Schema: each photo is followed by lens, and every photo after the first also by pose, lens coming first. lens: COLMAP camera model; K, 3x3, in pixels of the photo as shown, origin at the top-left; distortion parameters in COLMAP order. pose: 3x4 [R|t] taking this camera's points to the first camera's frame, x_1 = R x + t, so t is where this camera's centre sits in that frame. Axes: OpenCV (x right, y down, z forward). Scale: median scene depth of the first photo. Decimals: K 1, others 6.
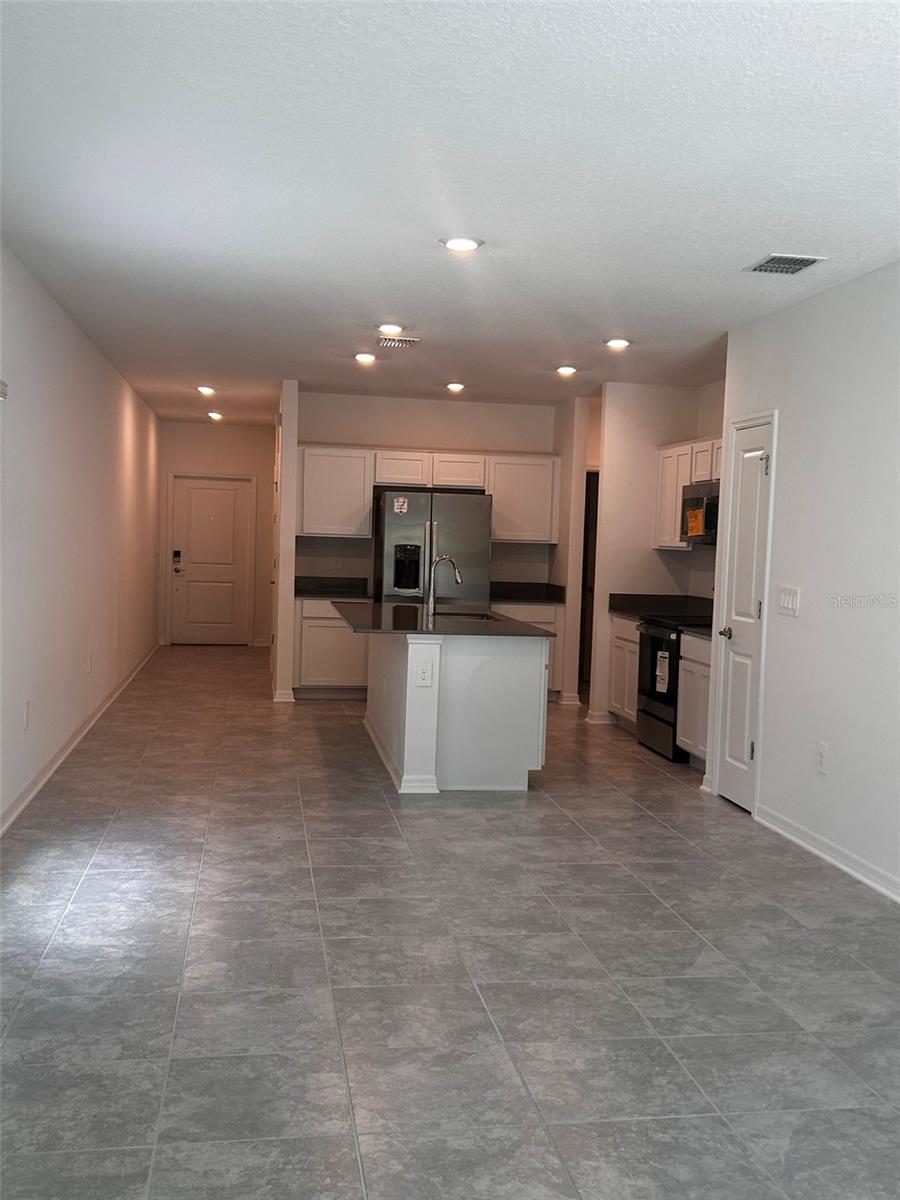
lens RADIAL K [[1166.1, 0, 450.0], [0, 1166.1, 600.0], [0, 0, 1]] dist [-0.000787, -0.002322]
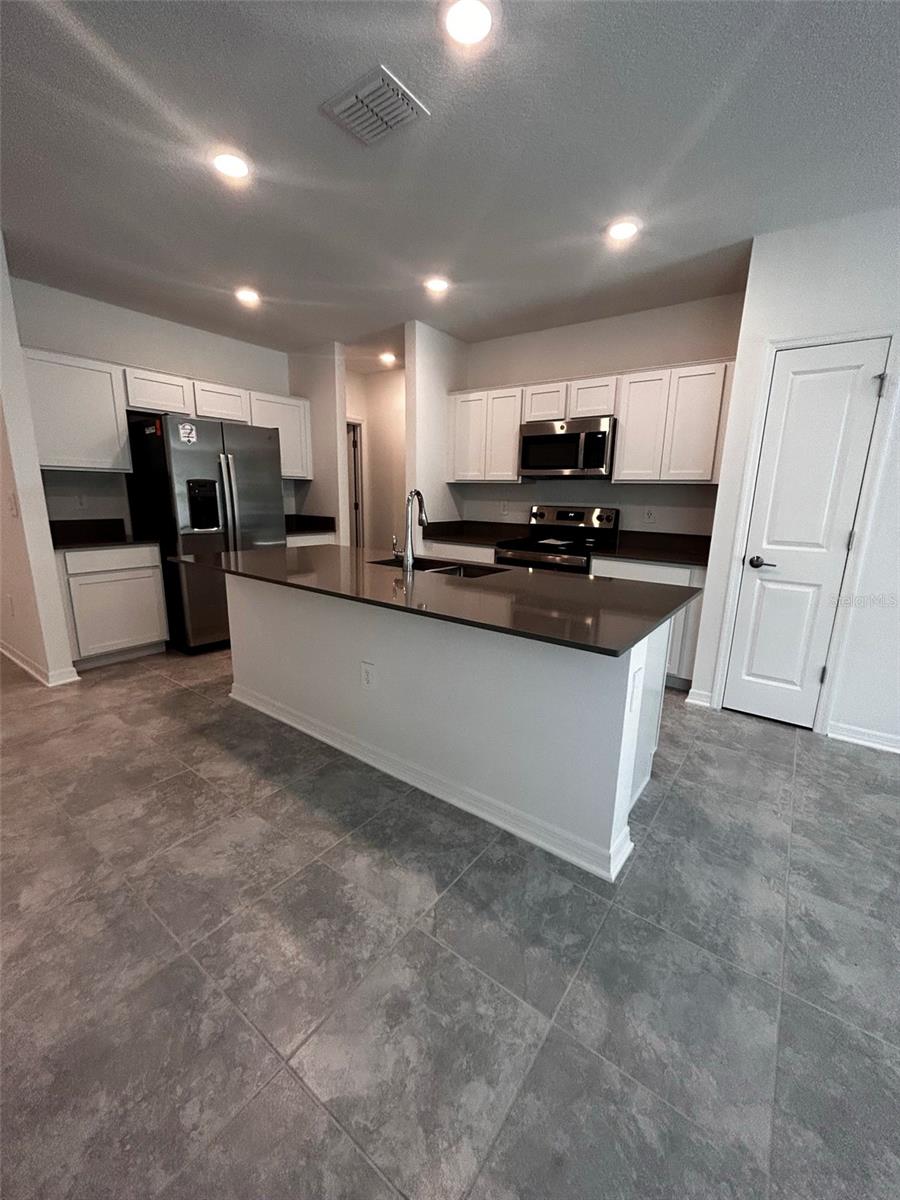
lens RADIAL K [[486.8, 0, 450.0], [0, 486.8, 600.0], [0, 0, 1]] dist [0.001304, 0.000272]
pose [[0.717477, -0.160792, 0.677770, -0.180292], [0.037218, 0.980453, 0.193201, -0.022990], [-0.695587, -0.113392, 0.709437, 0.625059]]
